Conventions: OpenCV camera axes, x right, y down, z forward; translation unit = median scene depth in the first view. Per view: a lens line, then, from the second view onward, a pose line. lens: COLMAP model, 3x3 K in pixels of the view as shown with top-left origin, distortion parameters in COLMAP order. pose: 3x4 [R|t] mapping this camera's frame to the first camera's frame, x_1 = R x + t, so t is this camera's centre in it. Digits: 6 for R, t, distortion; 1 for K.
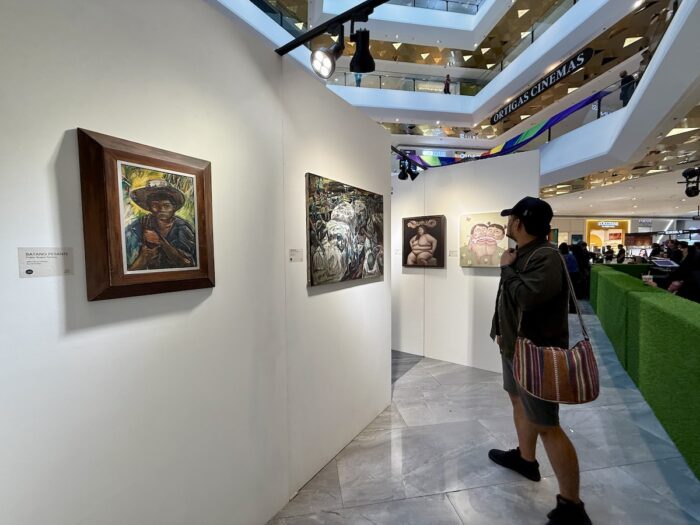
lens RADIAL K [[275.9, 0, 350.0], [0, 275.9, 262.5], [0, 0, 1]] dist [-0.000745, -0.000220]
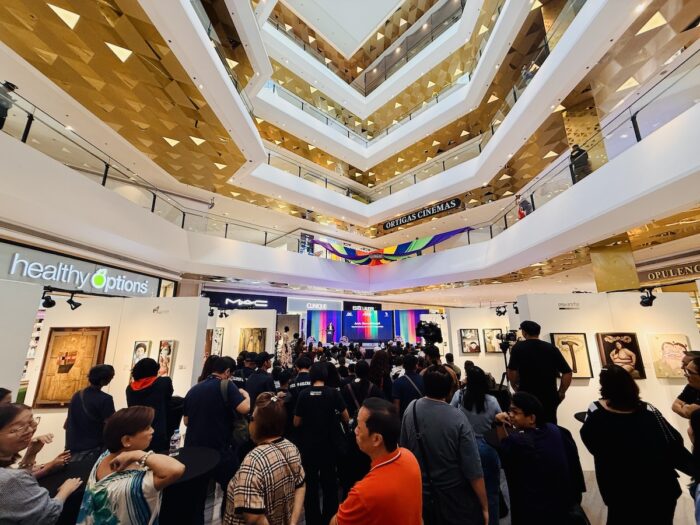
lens RADIAL K [[275.9, 0, 350.0], [0, 275.9, 262.5], [0, 0, 1]] dist [-0.000745, -0.000220]
pose [[0.835038, 0.128328, 0.535018, -0.350101], [0.019752, 0.964800, -0.262243, -0.044546], [-0.549838, 0.229550, 0.803109, 0.162878]]
